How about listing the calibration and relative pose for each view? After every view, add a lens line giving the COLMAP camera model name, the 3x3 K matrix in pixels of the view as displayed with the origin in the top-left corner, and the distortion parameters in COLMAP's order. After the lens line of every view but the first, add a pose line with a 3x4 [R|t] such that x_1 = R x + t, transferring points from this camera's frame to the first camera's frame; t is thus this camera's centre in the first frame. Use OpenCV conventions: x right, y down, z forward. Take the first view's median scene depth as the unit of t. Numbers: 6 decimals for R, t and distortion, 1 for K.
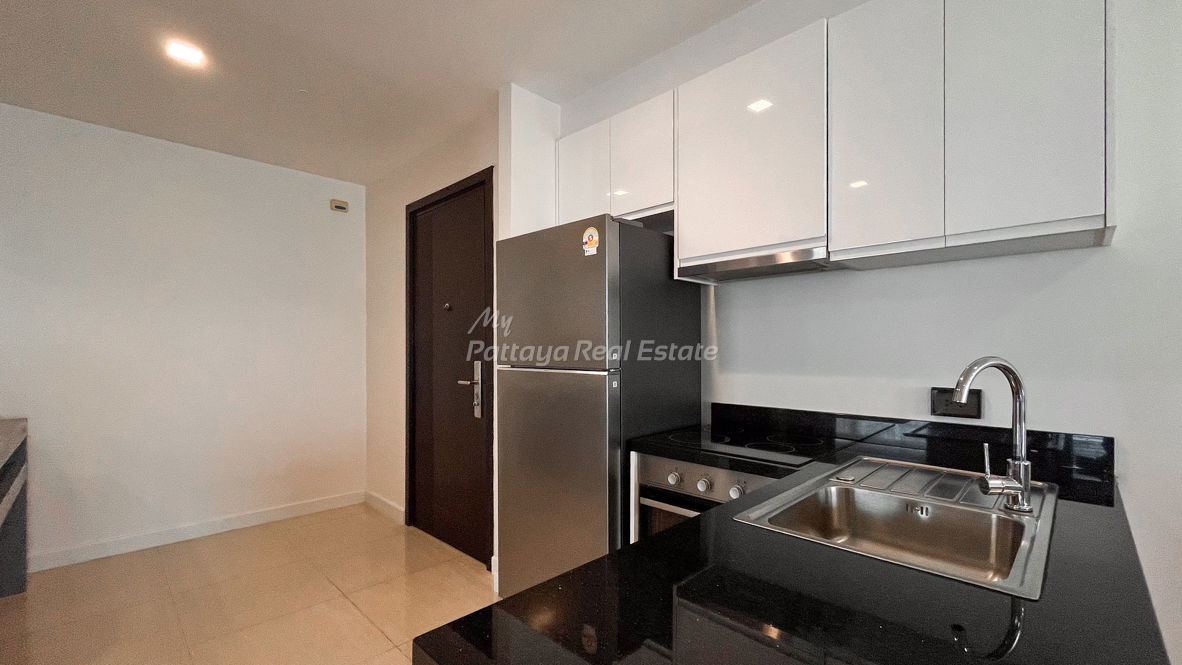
lens RADIAL K [[487.0, 0, 559.1], [0, 487.0, 345.3], [0, 0, 1]] dist [0.025093, 0.000056]
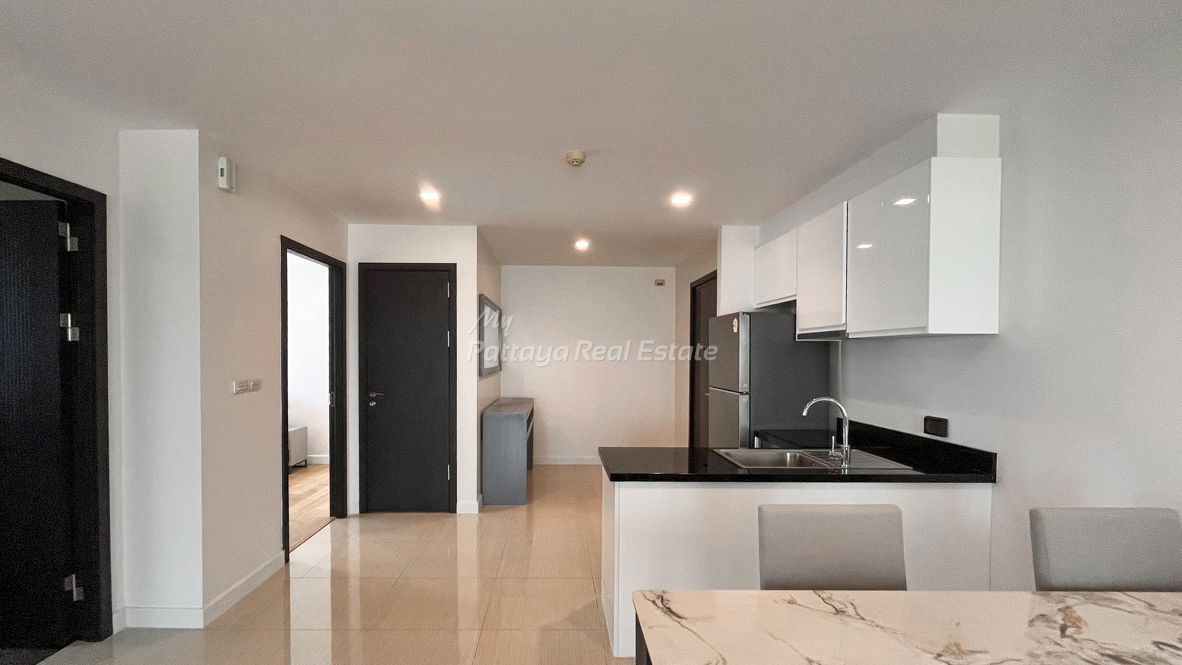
lens RADIAL K [[501.8, 0, 559.5], [0, 501.8, 362.5], [0, 0, 1]] dist [-0.003450, -0.000007]
pose [[0.728278, 0.016389, -0.685085, 0.749472], [-0.004435, 0.999806, 0.019203, -0.084058], [0.685267, -0.010947, 0.728210, -0.728160]]
